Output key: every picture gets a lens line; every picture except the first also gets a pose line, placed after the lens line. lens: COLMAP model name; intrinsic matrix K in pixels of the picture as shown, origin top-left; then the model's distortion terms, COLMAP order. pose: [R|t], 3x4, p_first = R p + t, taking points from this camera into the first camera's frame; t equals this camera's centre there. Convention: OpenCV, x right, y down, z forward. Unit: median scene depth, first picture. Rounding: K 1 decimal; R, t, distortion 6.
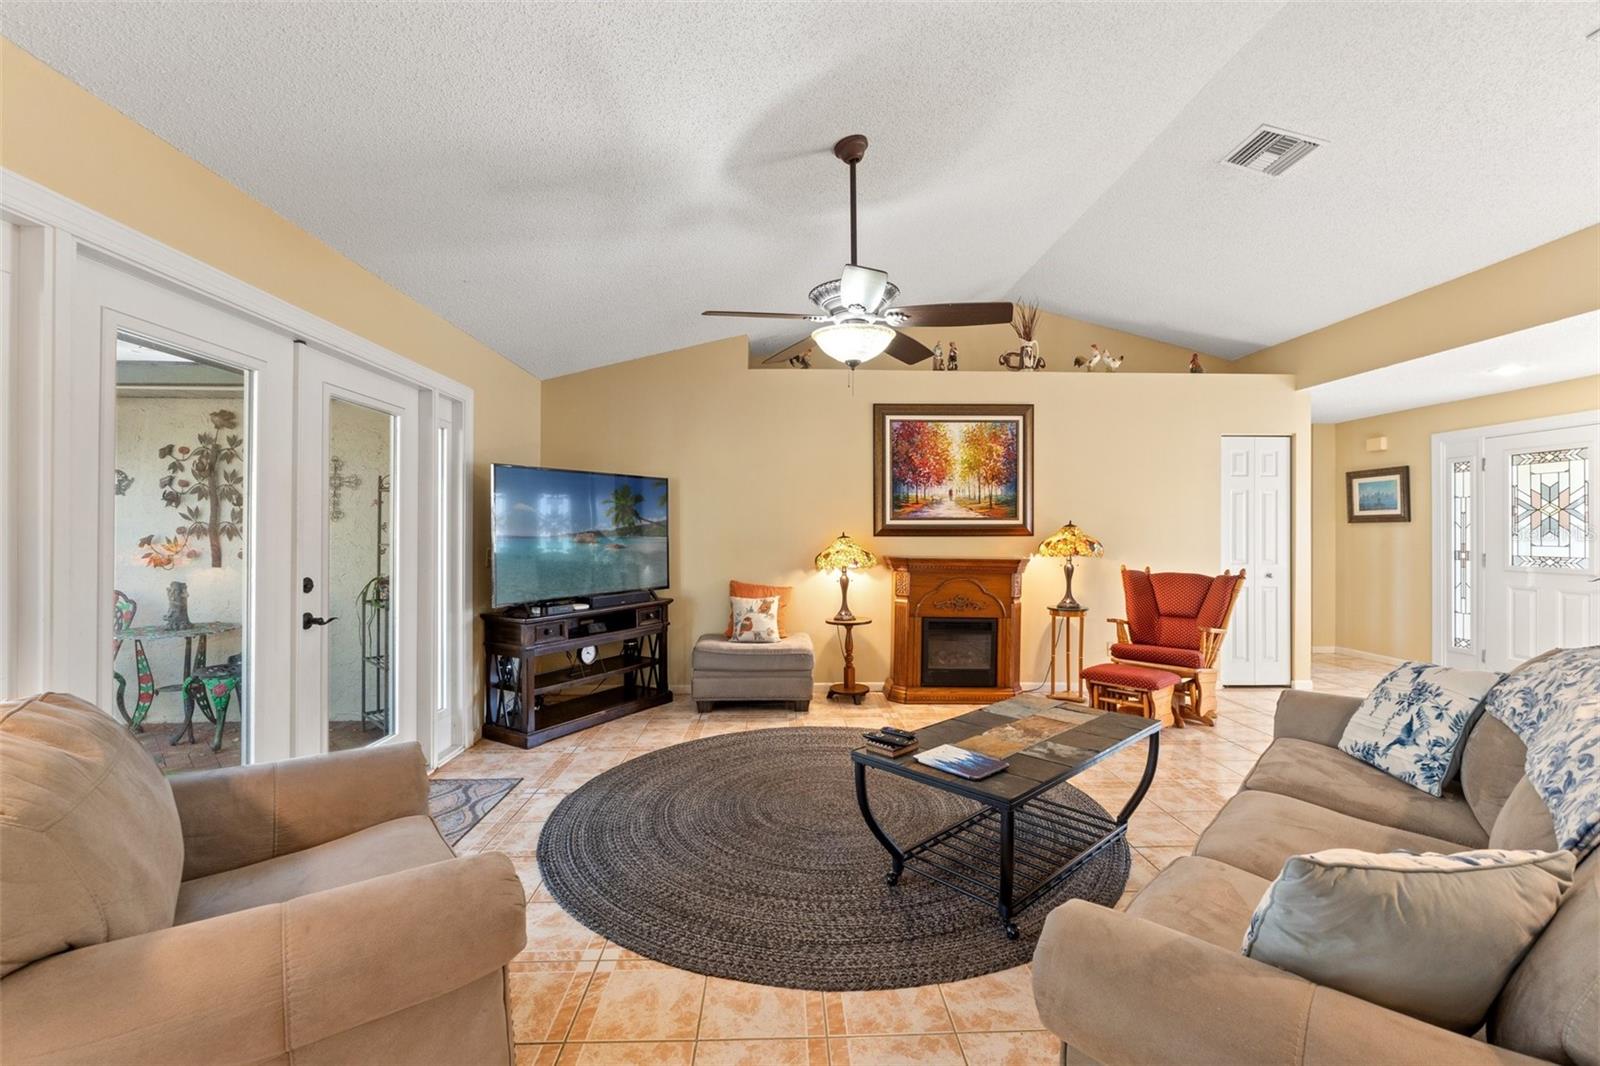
lens RADIAL K [[674.2, 0, 801.5], [0, 674.2, 533.5], [0, 0, 1]] dist [-0.004511, -0.000962]
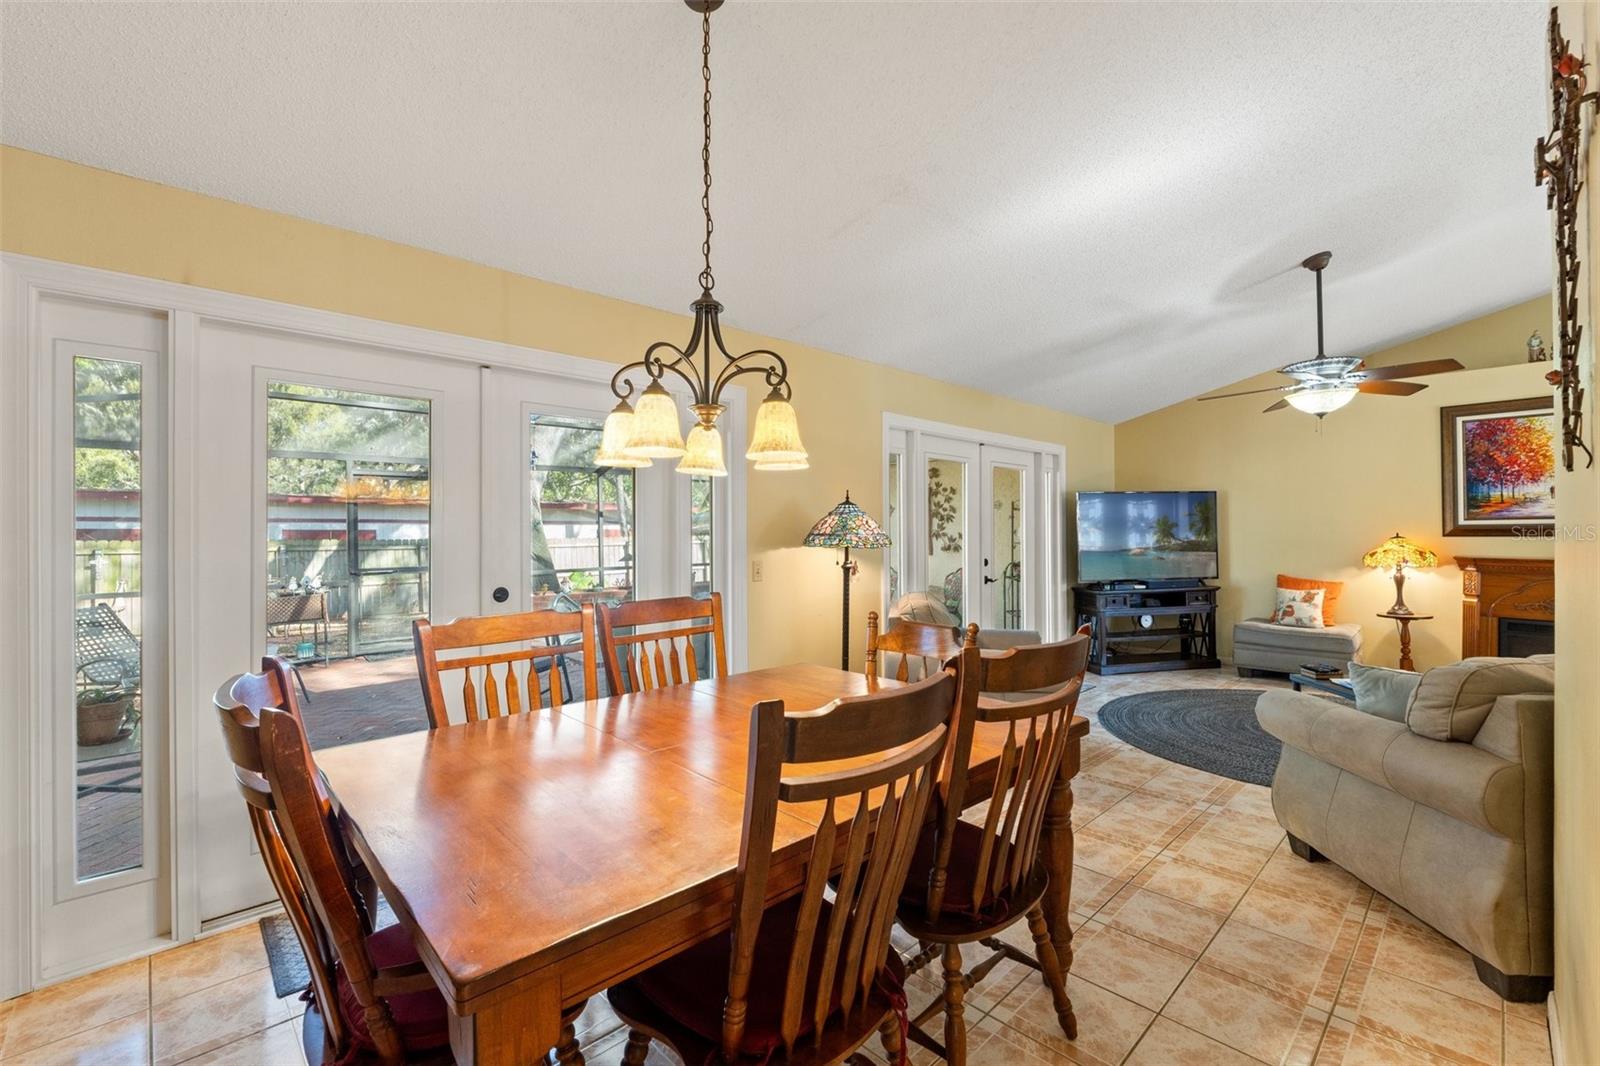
lens RADIAL K [[674.2, 0, 802.2], [0, 674.2, 528.5], [0, 0, 1]] dist [-0.004511, -0.000962]
pose [[0.664168, -0.012436, -0.747480, 0.253199], [0.008023, 0.999923, -0.009507, -0.006962], [0.747541, 0.000317, 0.664216, -0.461513]]
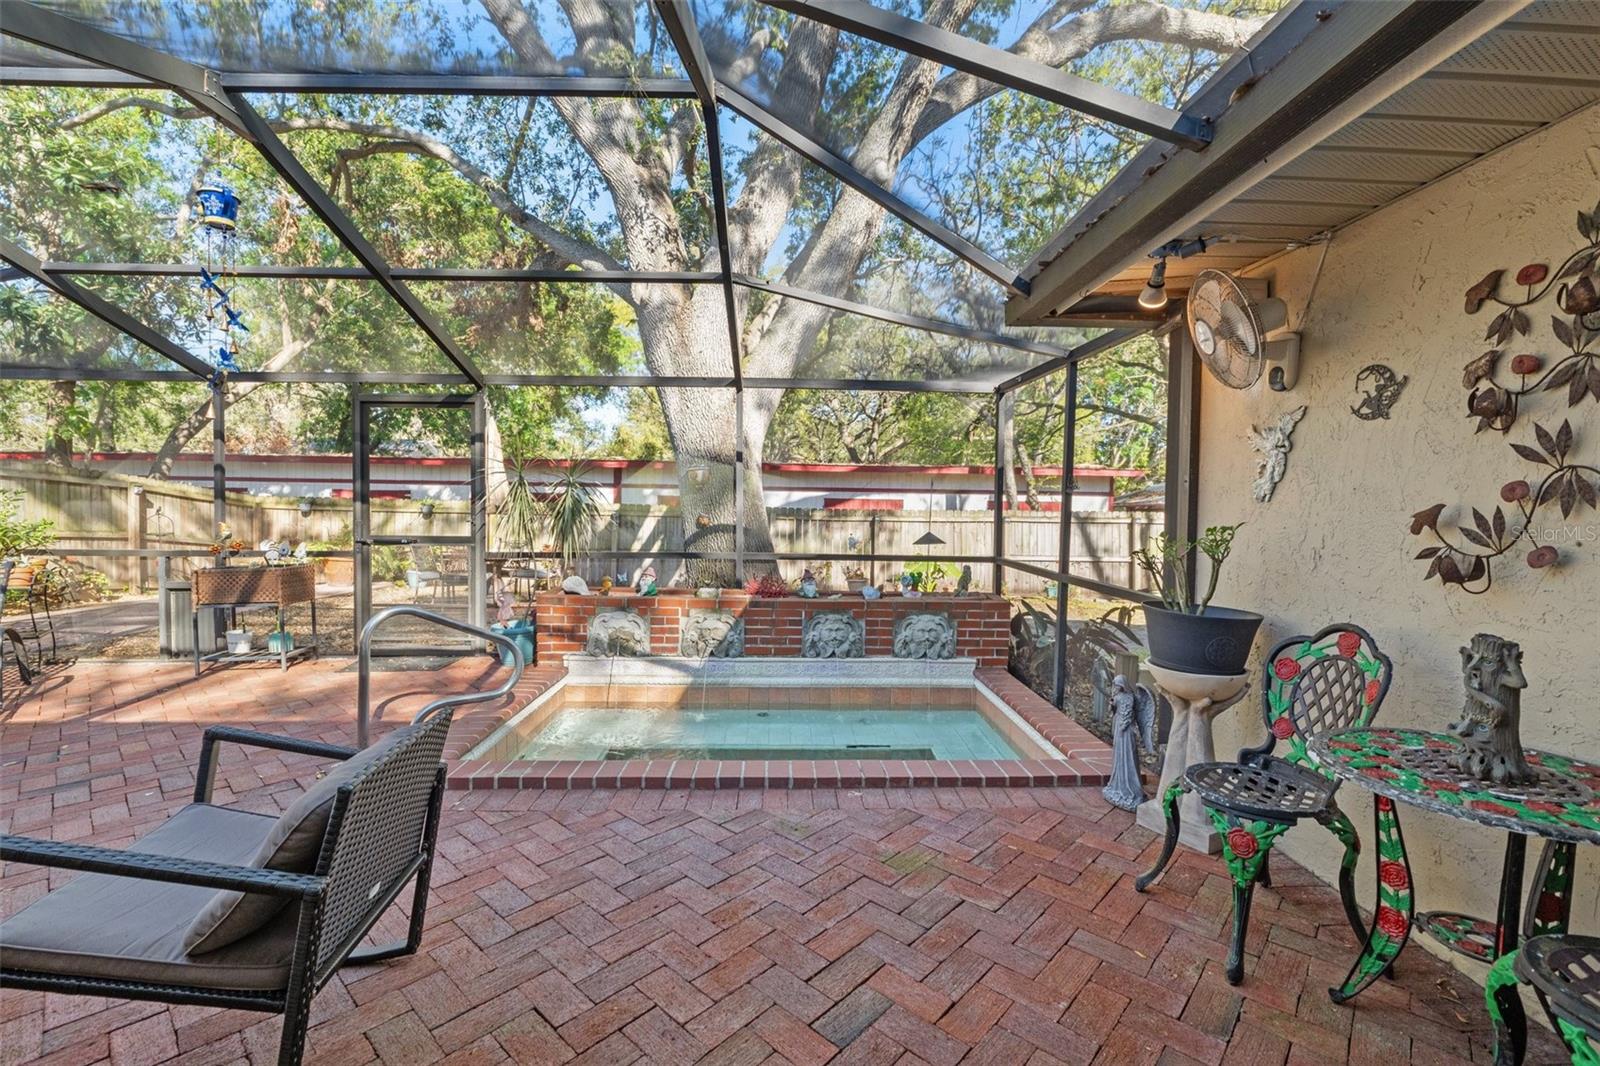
lens RADIAL K [[674.2, 0, 803.8], [0, 674.2, 531.1], [0, 0, 1]] dist [-0.004511, -0.000962]
pose [[-0.007854, 0.030265, -0.999511, -0.545698], [-0.013997, 0.999441, 0.030373, 0.011449], [0.999871, 0.014229, -0.007426, 0.604825]]
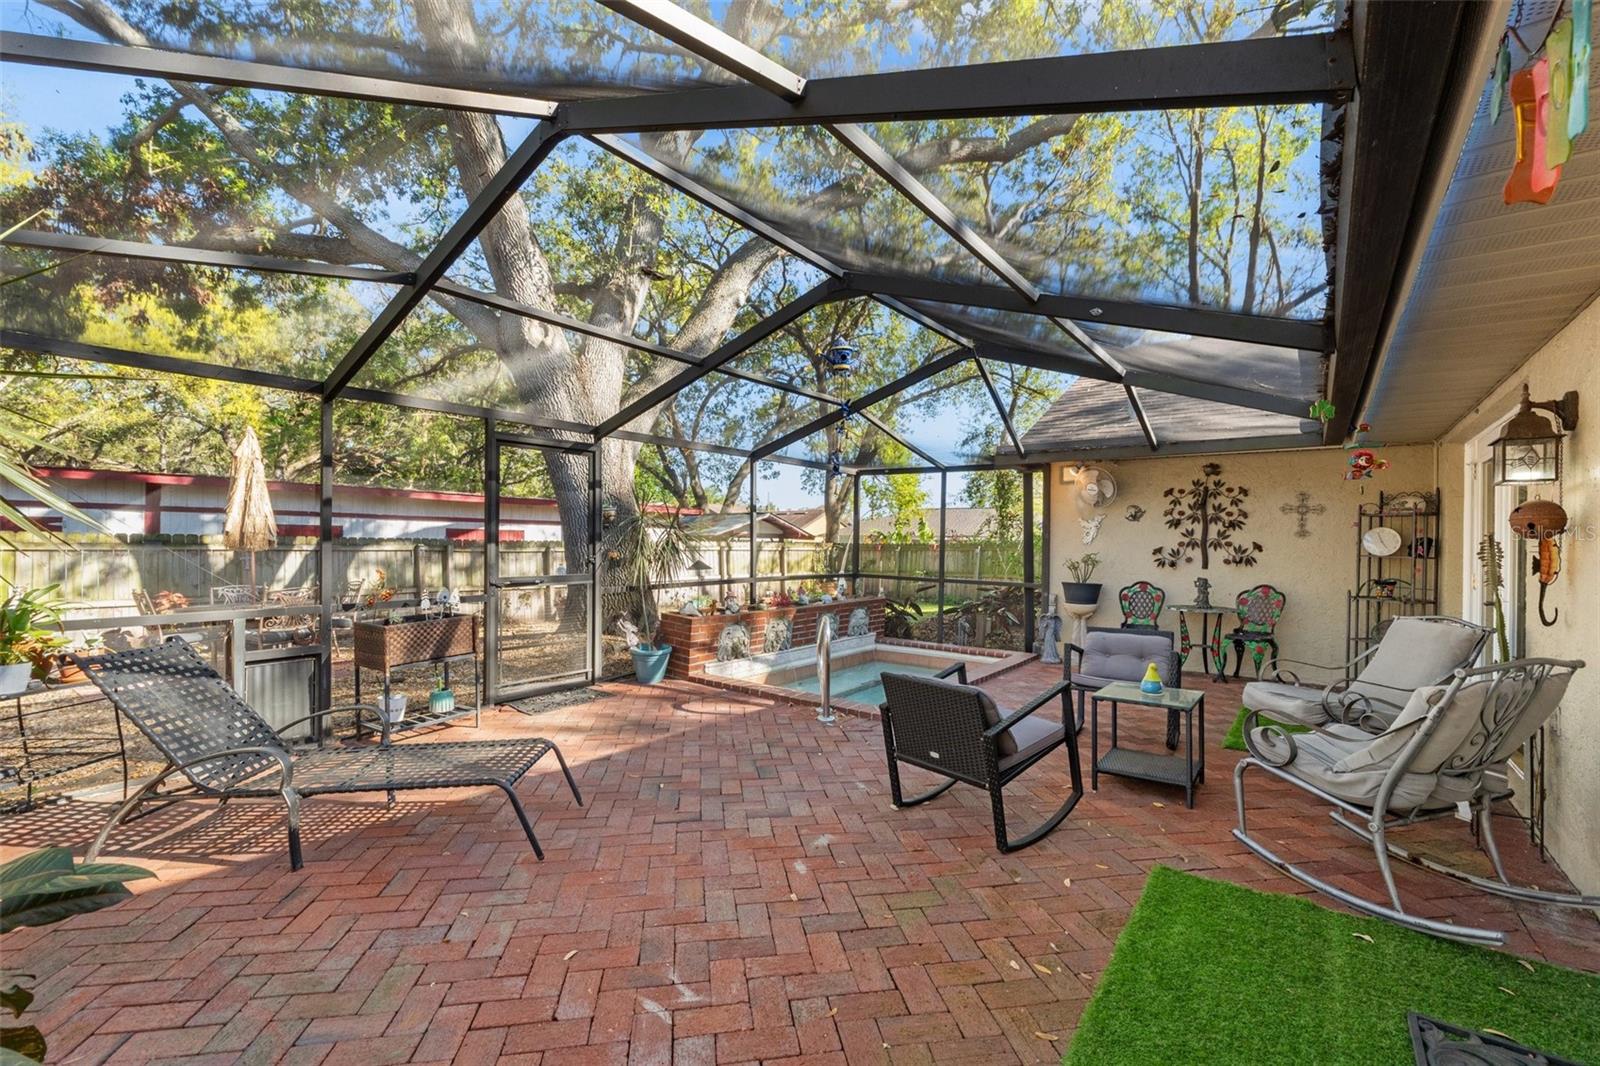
lens RADIAL K [[674.2, 0, 792.7], [0, 674.2, 543.1], [0, 0, 1]] dist [-0.004511, -0.000962]
pose [[0.761813, 0.006981, -0.647759, -0.602094], [-0.009668, 0.999953, -0.000594, 0.002584], [0.647724, 0.006715, 0.761845, -0.730972]]
